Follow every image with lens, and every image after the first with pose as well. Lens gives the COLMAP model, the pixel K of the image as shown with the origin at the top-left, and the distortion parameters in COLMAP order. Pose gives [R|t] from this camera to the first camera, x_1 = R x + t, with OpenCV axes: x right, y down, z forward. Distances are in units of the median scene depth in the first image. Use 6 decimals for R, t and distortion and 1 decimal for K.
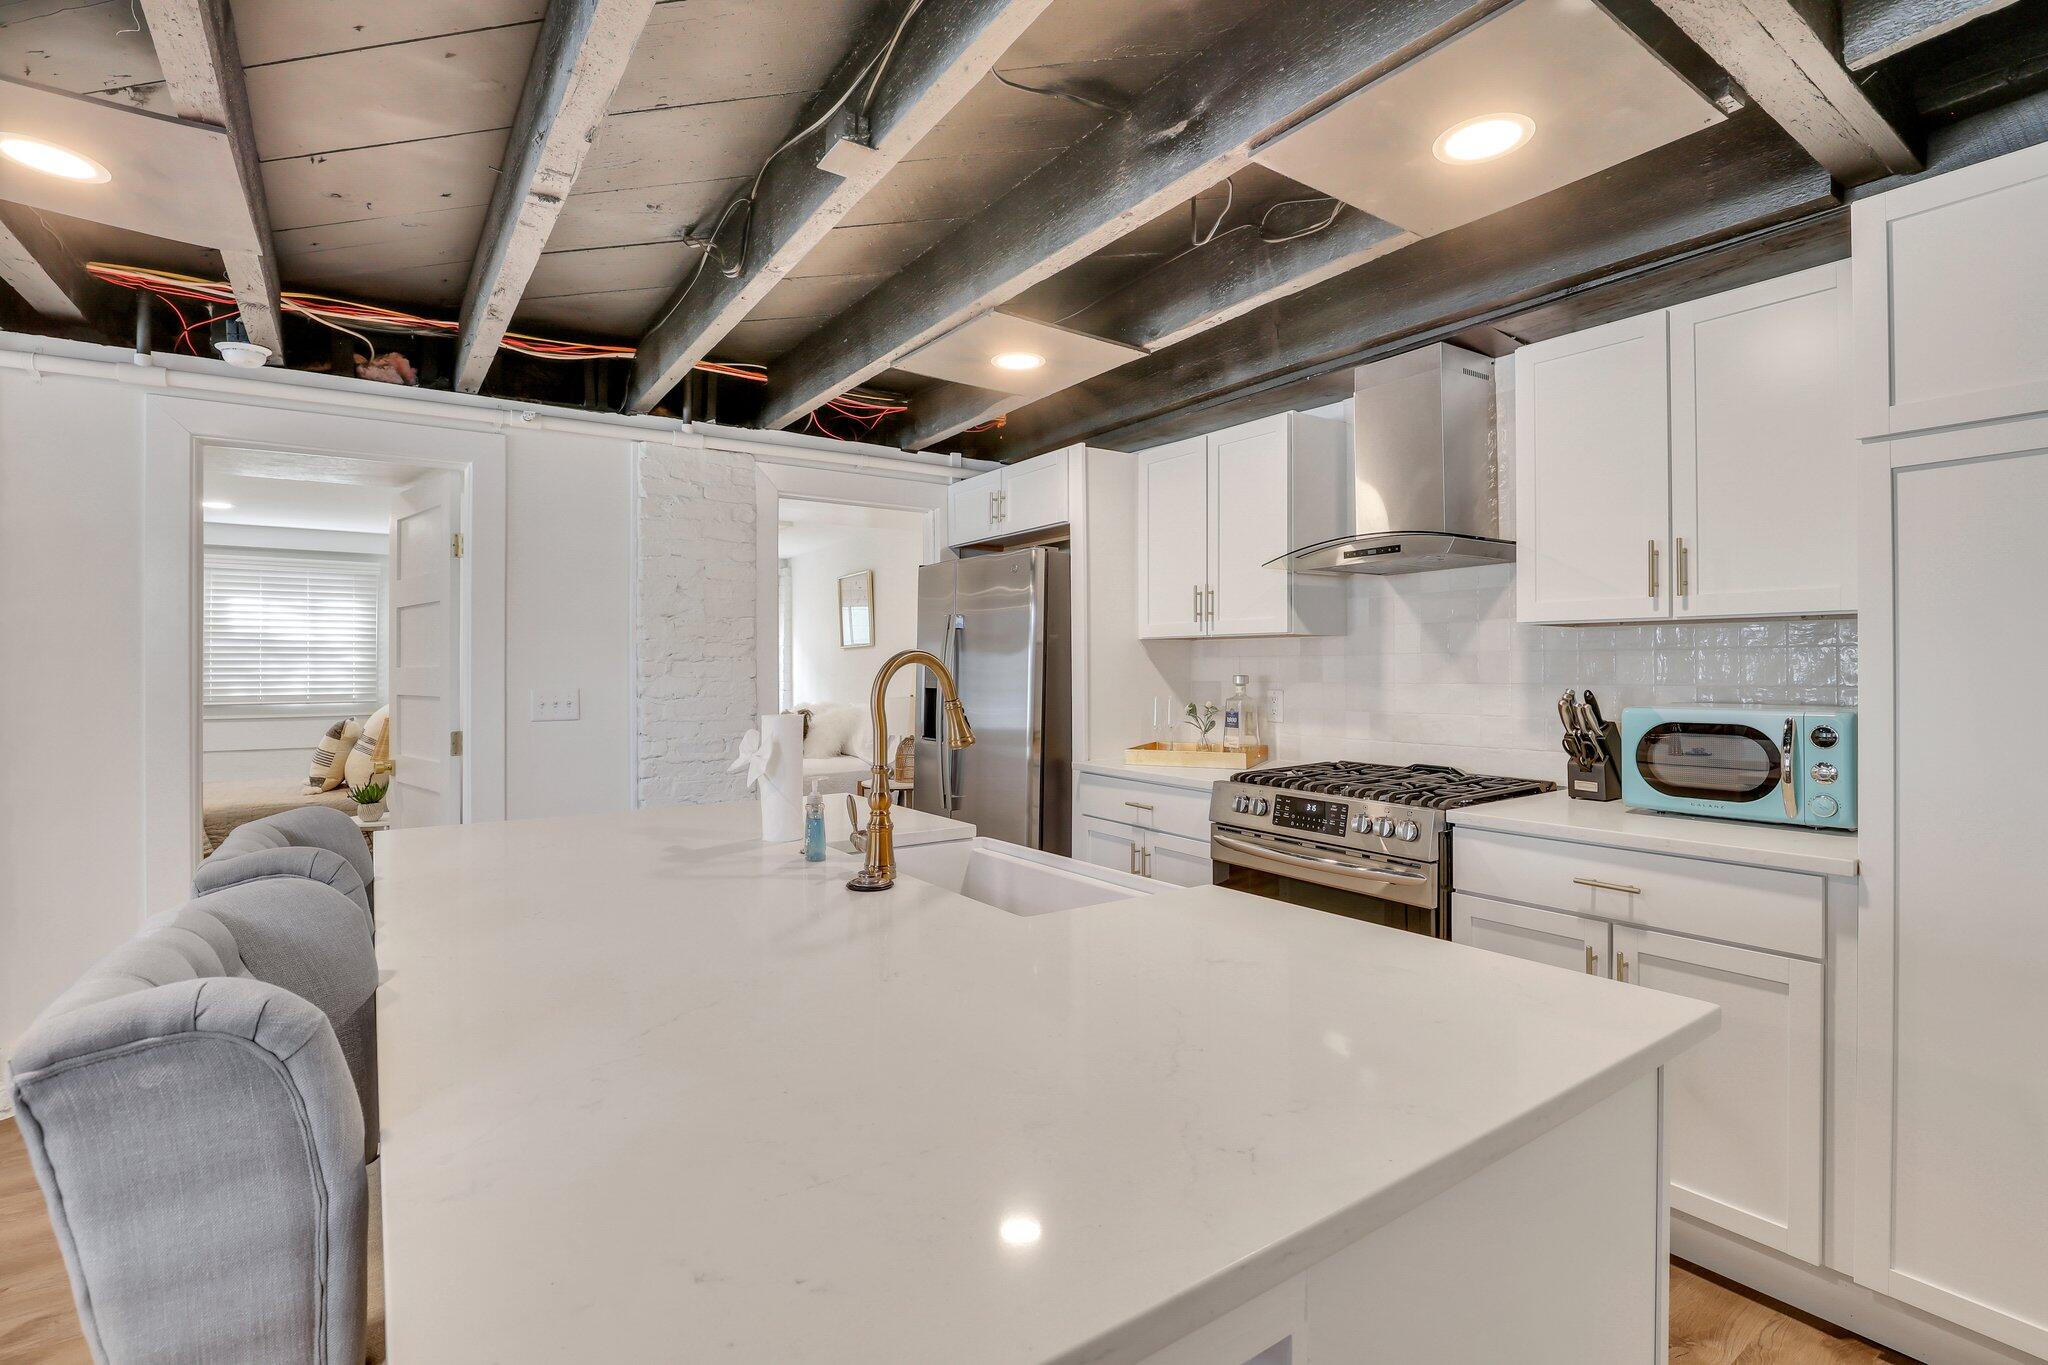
lens RADIAL K [[938.5, 0, 1005.1], [0, 938.5, 671.1], [0, 0, 1]] dist [-0.035803, 0.006409]
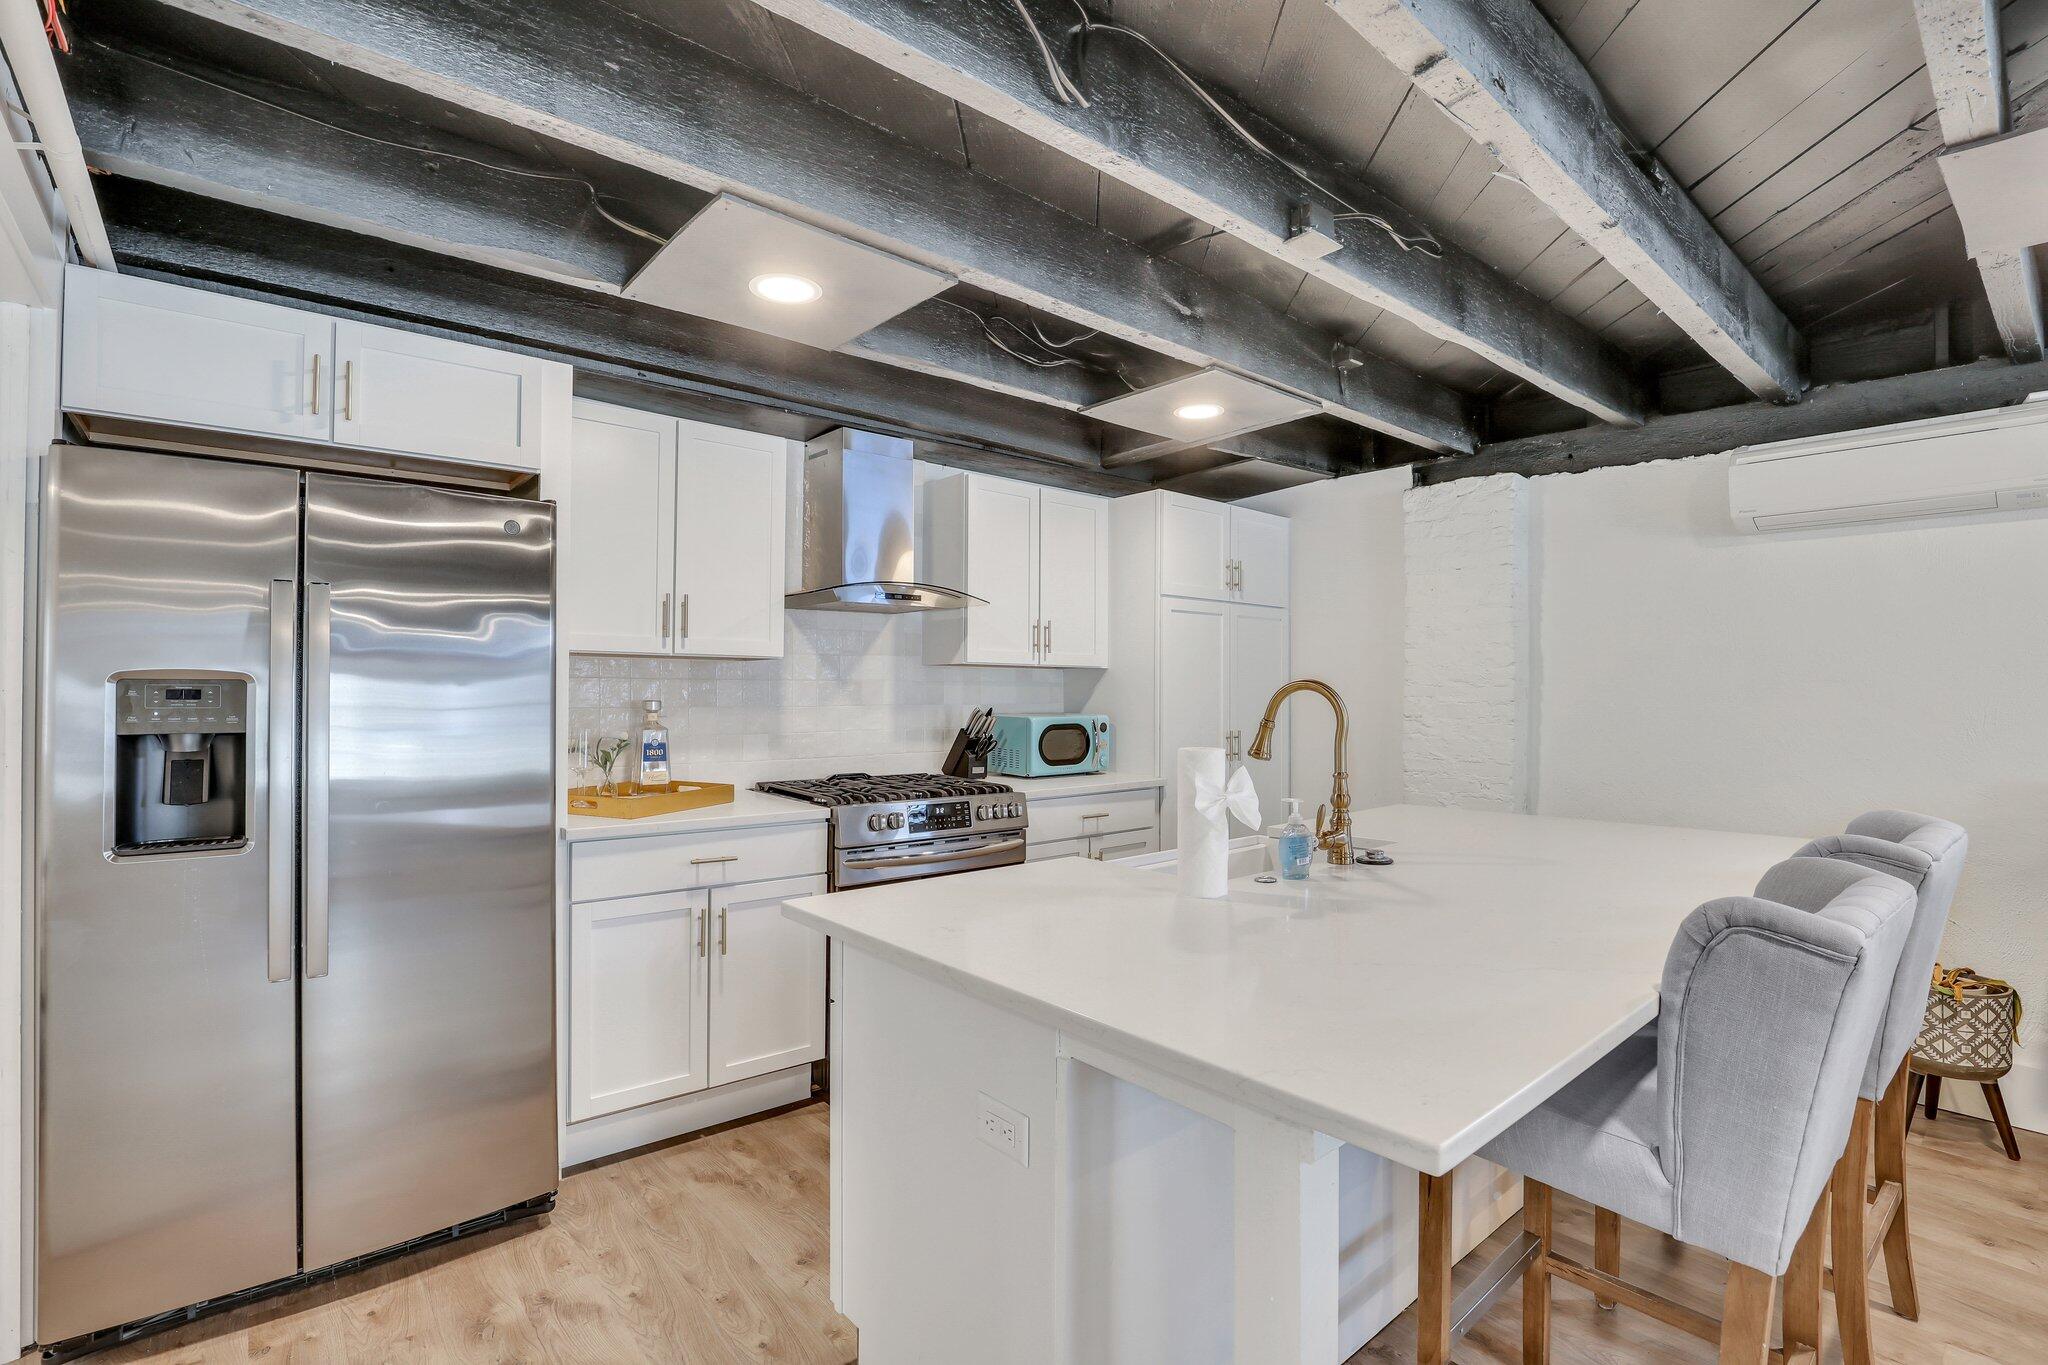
lens RADIAL K [[938.5, 0, 1034.2], [0, 938.5, 682.7], [0, 0, 1]] dist [-0.035803, 0.006409]
pose [[-0.114231, 0.016572, 0.993316, -0.899076], [0.002384, 0.999863, -0.016407, 0.004336], [-0.993451, 0.000494, -0.114255, 1.050236]]
